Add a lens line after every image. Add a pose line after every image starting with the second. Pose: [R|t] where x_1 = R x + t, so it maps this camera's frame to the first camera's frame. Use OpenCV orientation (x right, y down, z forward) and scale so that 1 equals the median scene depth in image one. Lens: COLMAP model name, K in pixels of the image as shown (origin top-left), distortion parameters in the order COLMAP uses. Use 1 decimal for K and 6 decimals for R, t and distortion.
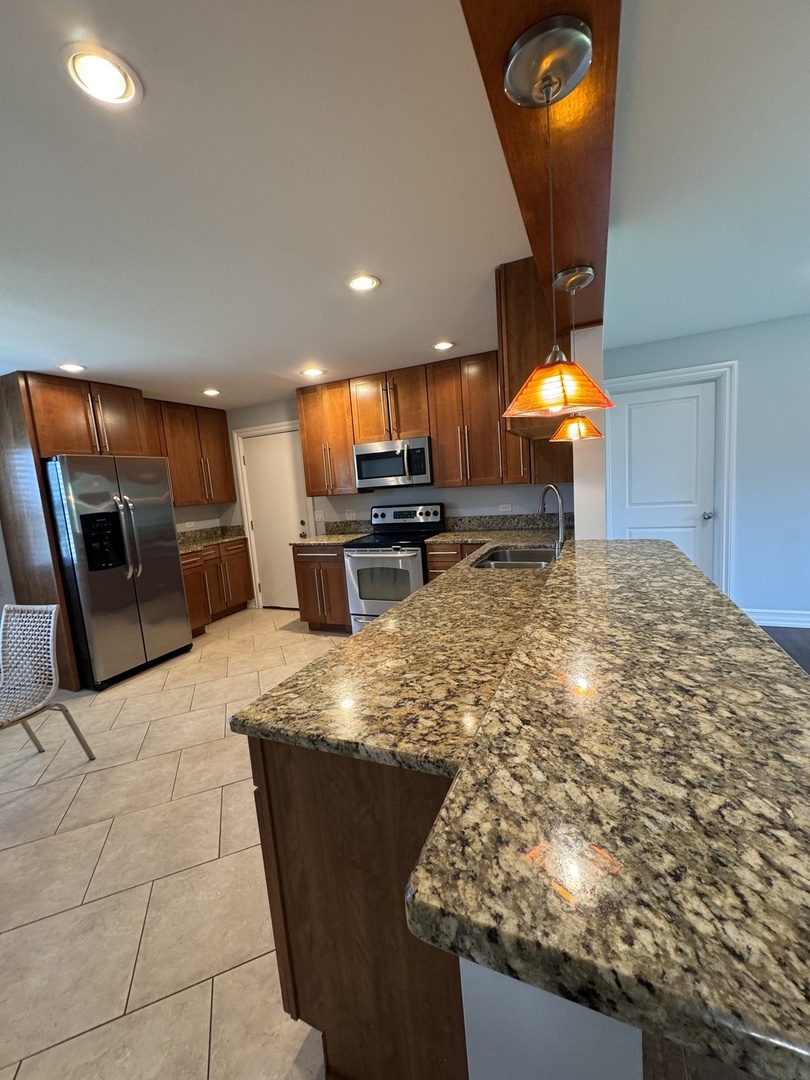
lens RADIAL K [[430.3, 0, 406.4], [0, 430.3, 538.7], [0, 0, 1]] dist [-0.000747, 0.000095]
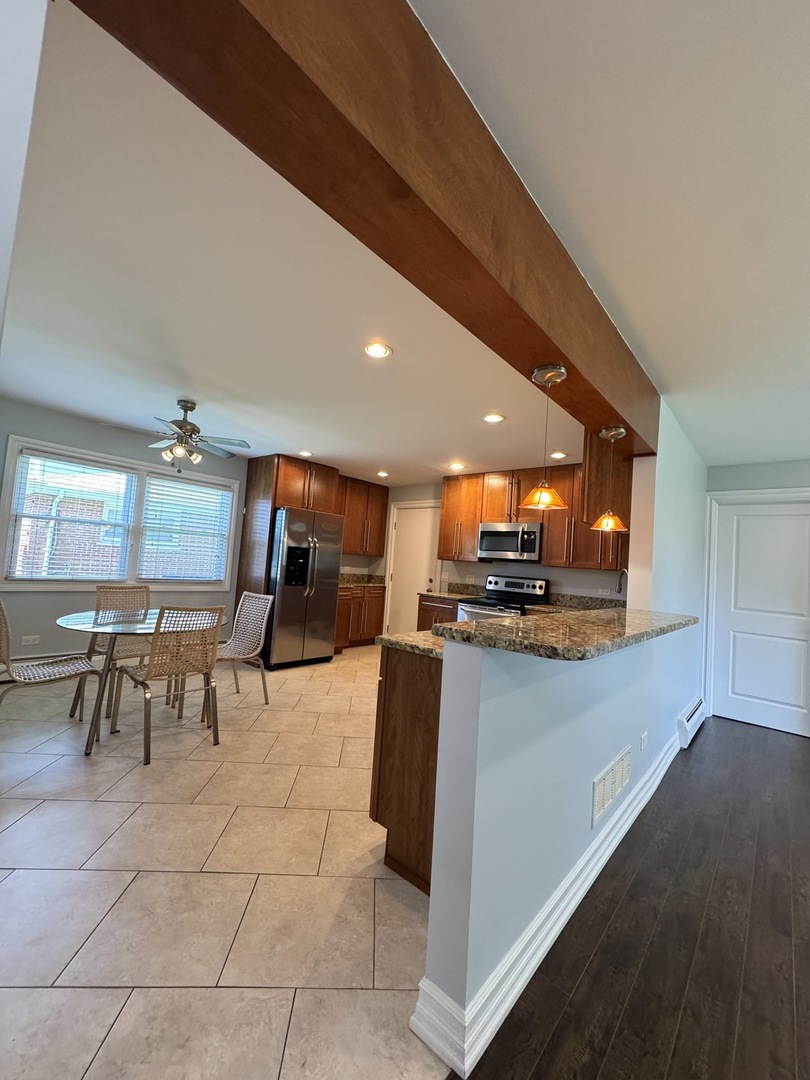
lens RADIAL K [[430.3, 0, 406.4], [0, 430.3, 538.7], [0, 0, 1]] dist [-0.000747, 0.000095]
pose [[0.941927, 0.124710, -0.311802, 0.074018], [-0.180238, 0.971165, -0.156052, 0.062633], [0.283350, 0.203188, 0.937244, -0.233969]]
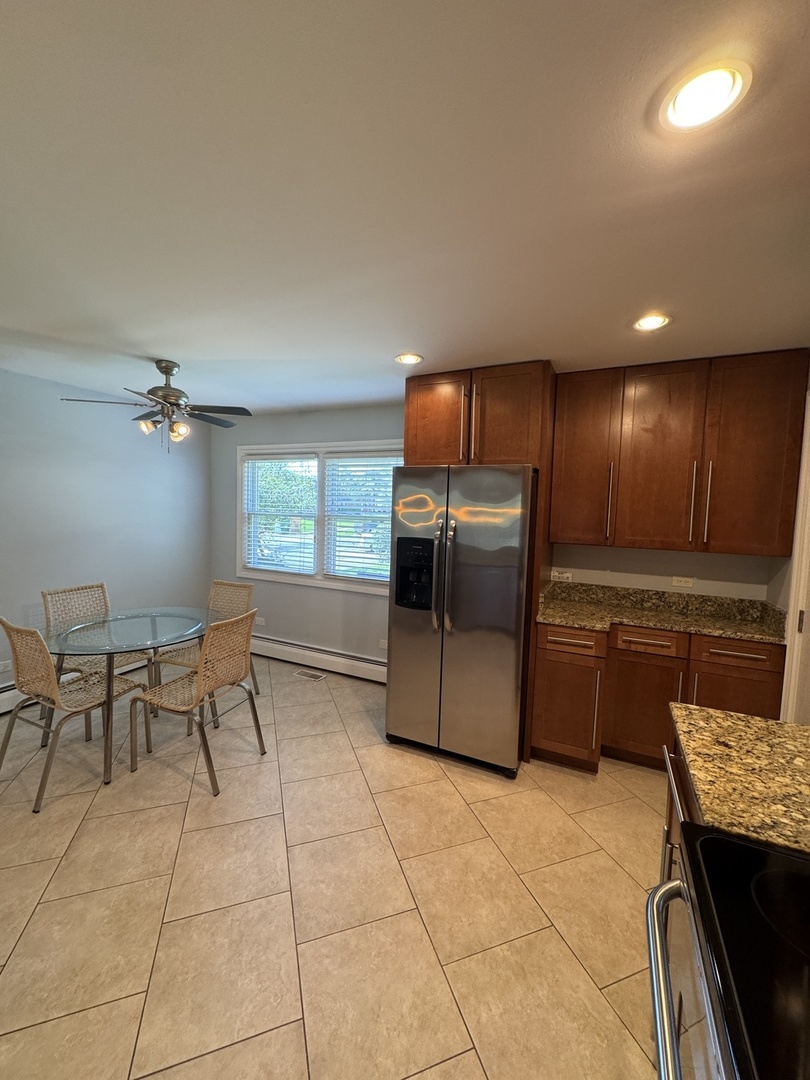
lens RADIAL K [[430.3, 0, 406.4], [0, 430.3, 538.7], [0, 0, 1]] dist [-0.000747, 0.000095]
pose [[-0.039092, 0.142519, -0.989020, 0.060454], [-0.156615, 0.976670, 0.146929, -0.142177], [0.986886, 0.160639, -0.015859, 0.821052]]
